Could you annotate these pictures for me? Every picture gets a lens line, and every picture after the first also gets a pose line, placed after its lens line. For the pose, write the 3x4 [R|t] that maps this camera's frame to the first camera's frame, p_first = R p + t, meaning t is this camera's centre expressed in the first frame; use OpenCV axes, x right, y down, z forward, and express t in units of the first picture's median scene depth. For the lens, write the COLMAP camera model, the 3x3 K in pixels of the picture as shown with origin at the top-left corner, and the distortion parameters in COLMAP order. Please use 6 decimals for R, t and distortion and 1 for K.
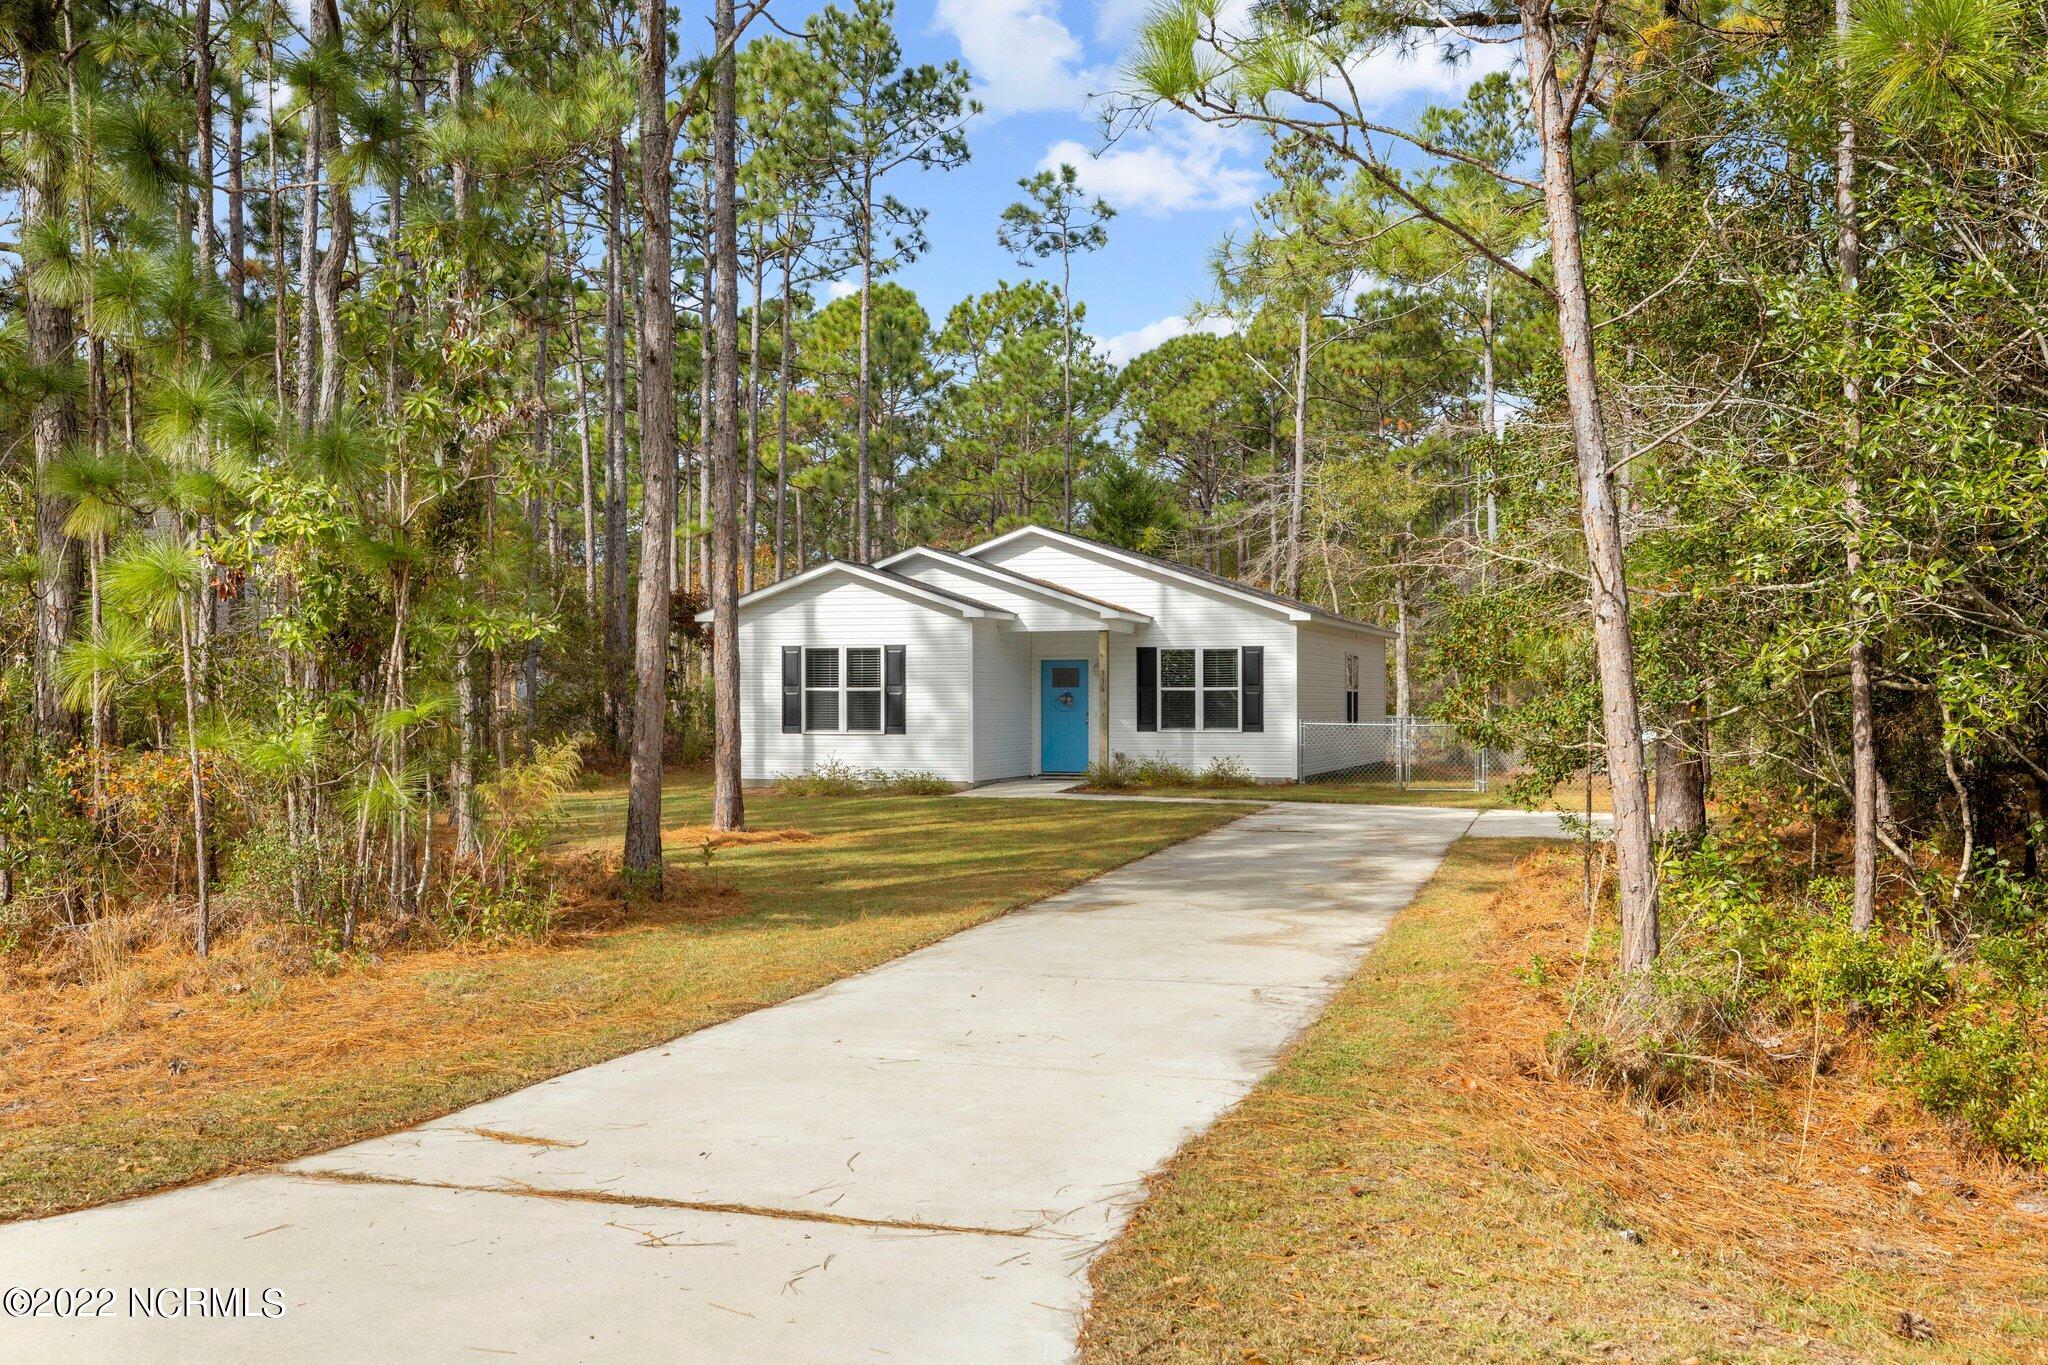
lens RADIAL K [[2040.4, 0, 1007.6], [0, 2040.4, 679.7], [0, 0, 1]] dist [-0.021532, 0.000000]
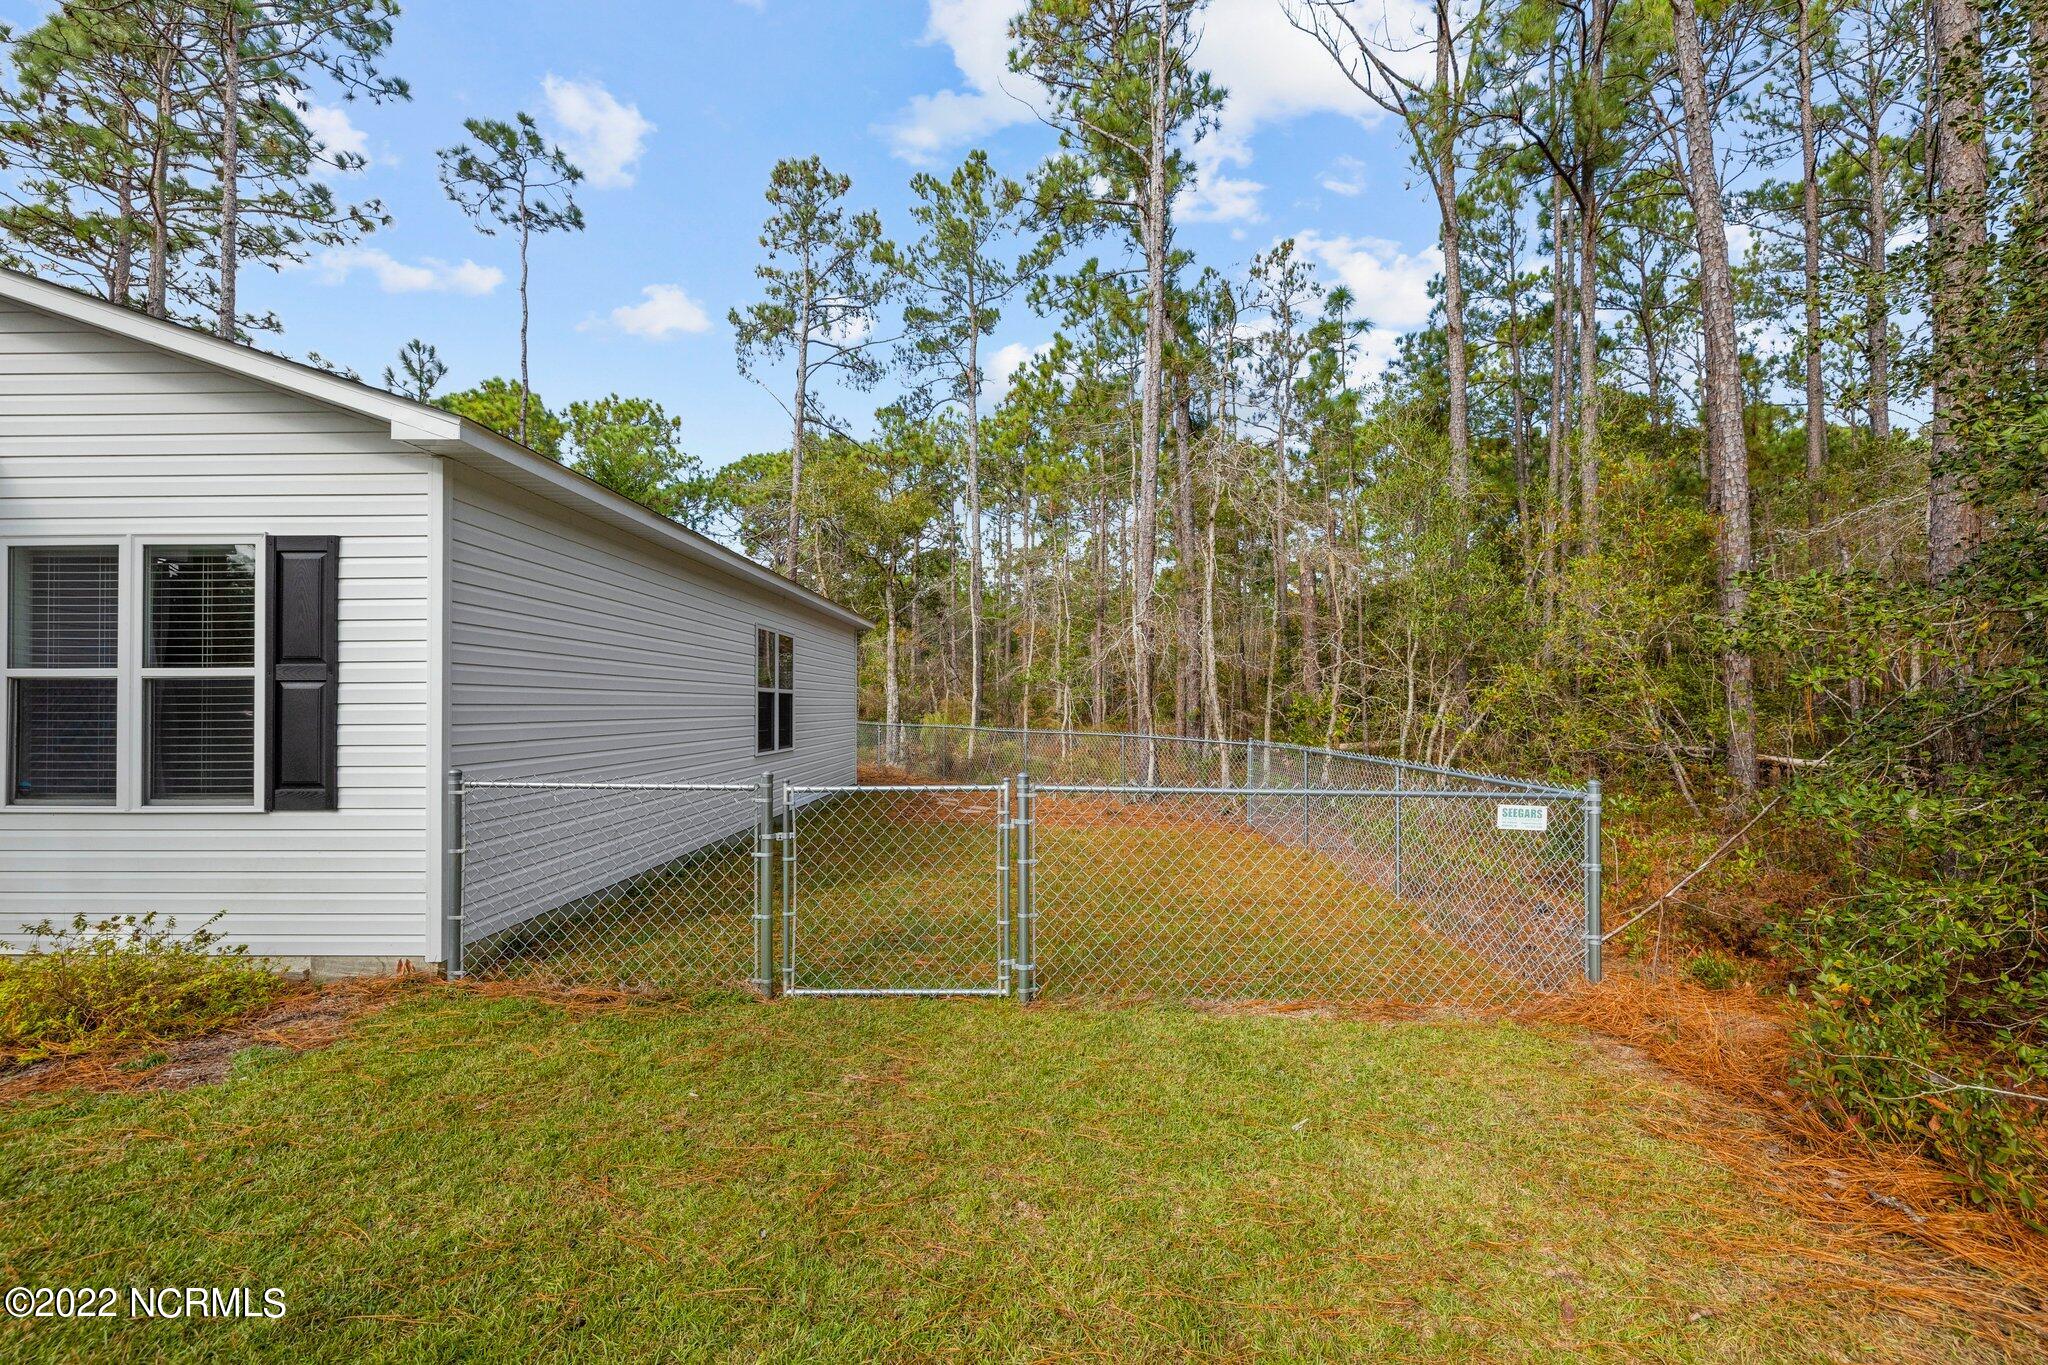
lens RADIAL K [[851.0, 0, 1024.1], [0, 851.0, 690.9], [0, 0, 1]] dist [0.001816, -0.000037]
pose [[0.951948, 0.006003, 0.306201, 0.184325], [-0.004026, 0.999967, -0.007086, 0.007634], [-0.306234, 0.005513, 0.951940, 0.838625]]
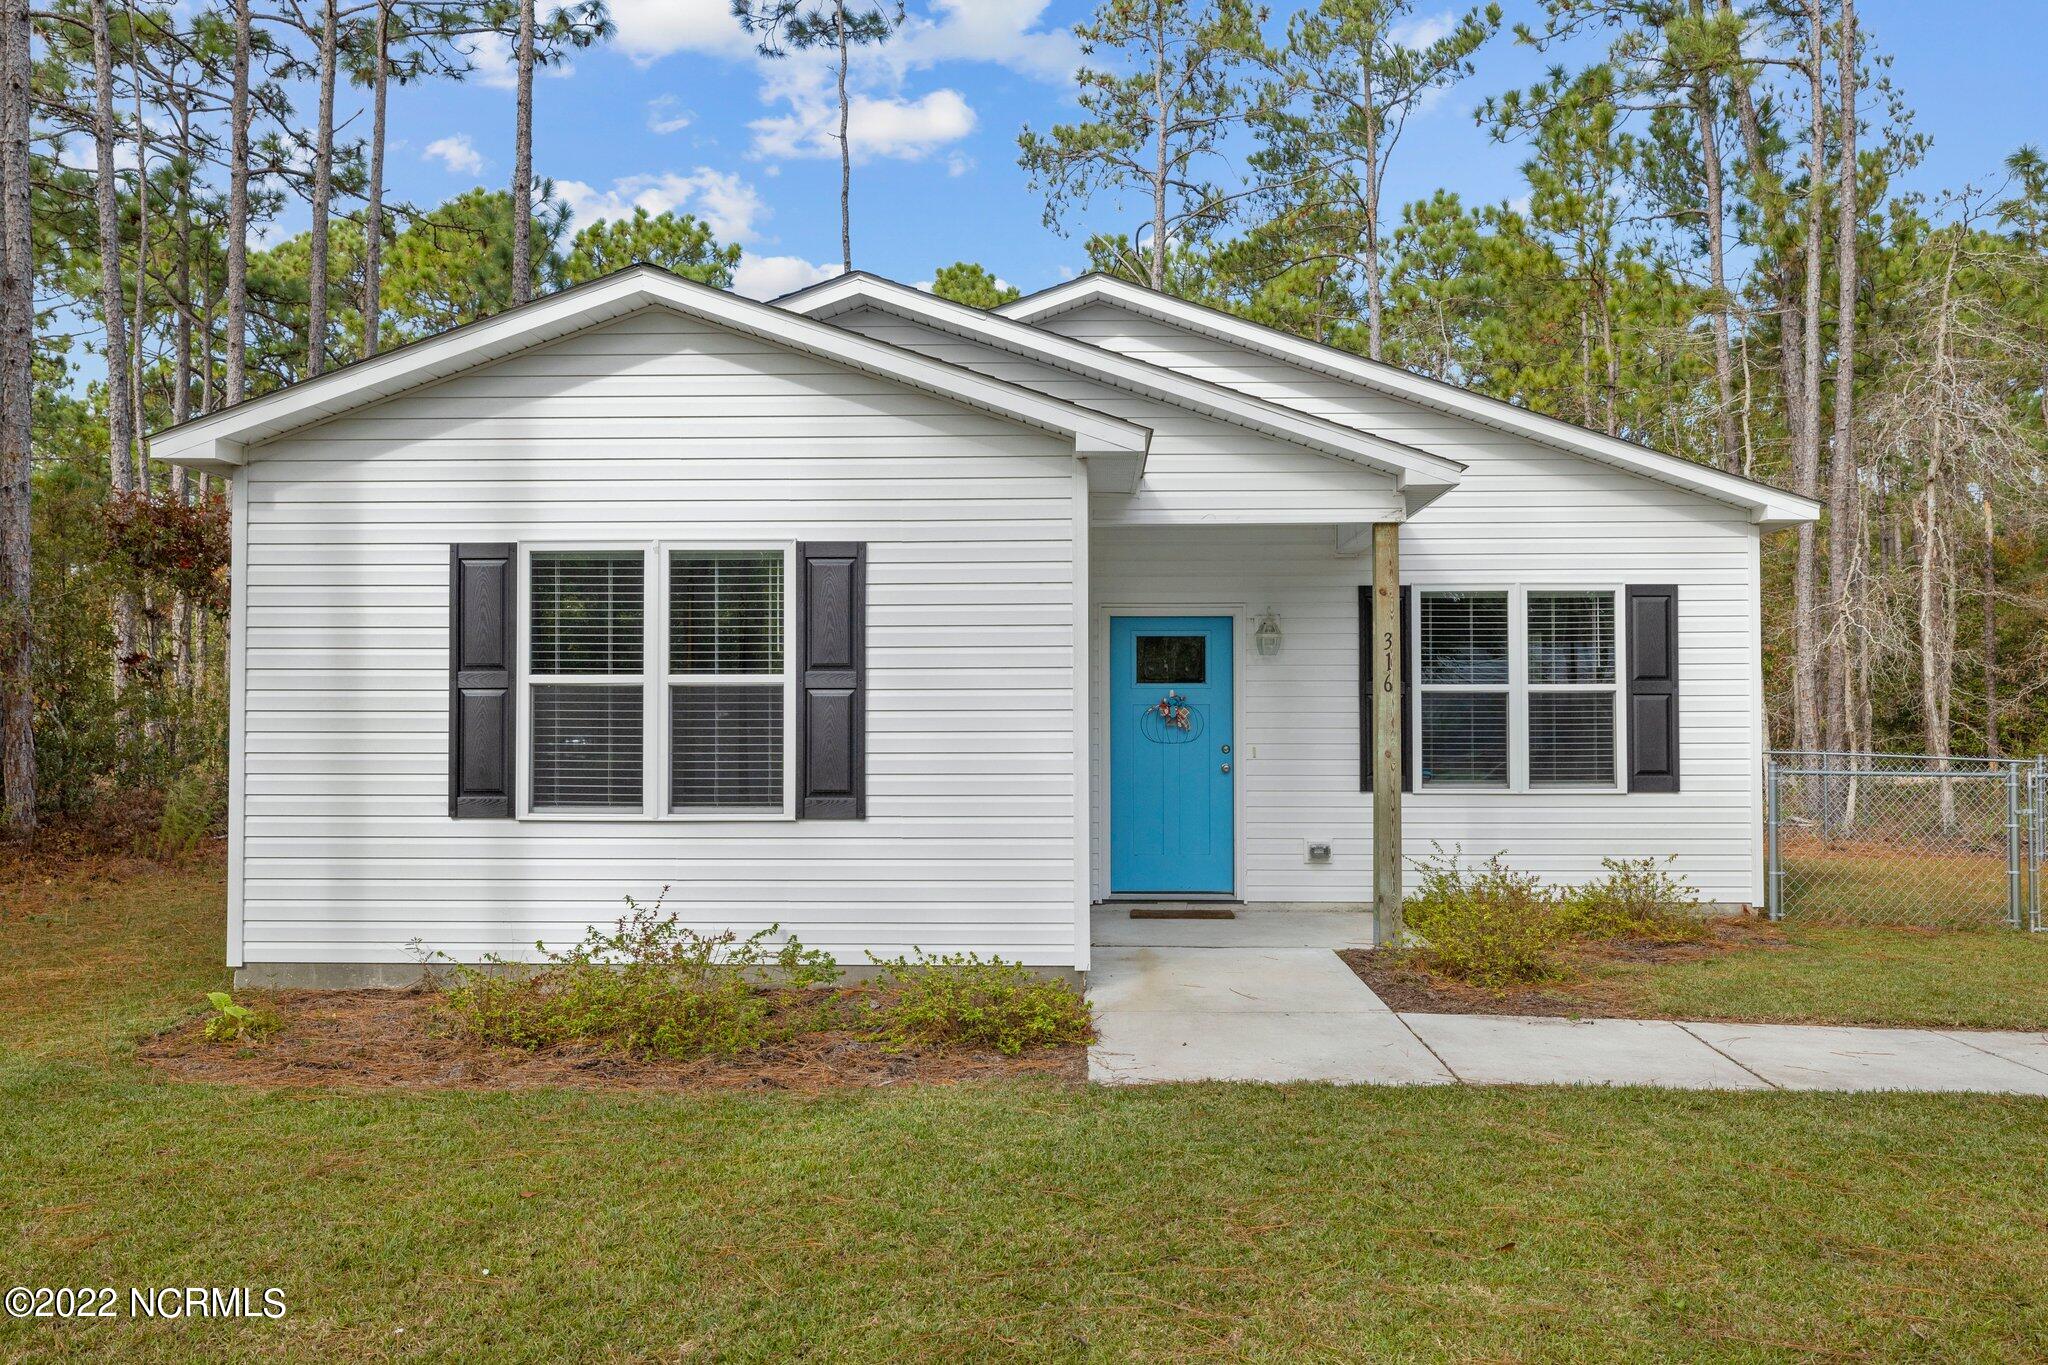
lens RADIAL K [[1626.8, 0, 1021.6], [0, 1626.8, 651.7], [0, 0, 1]] dist [-0.004507, 0.007994]
pose [[0.956549, 0.012116, 0.291319, -0.097301], [-0.003558, 0.999547, -0.029889, 0.007396], [-0.291549, 0.027554, 0.956159, 0.719687]]
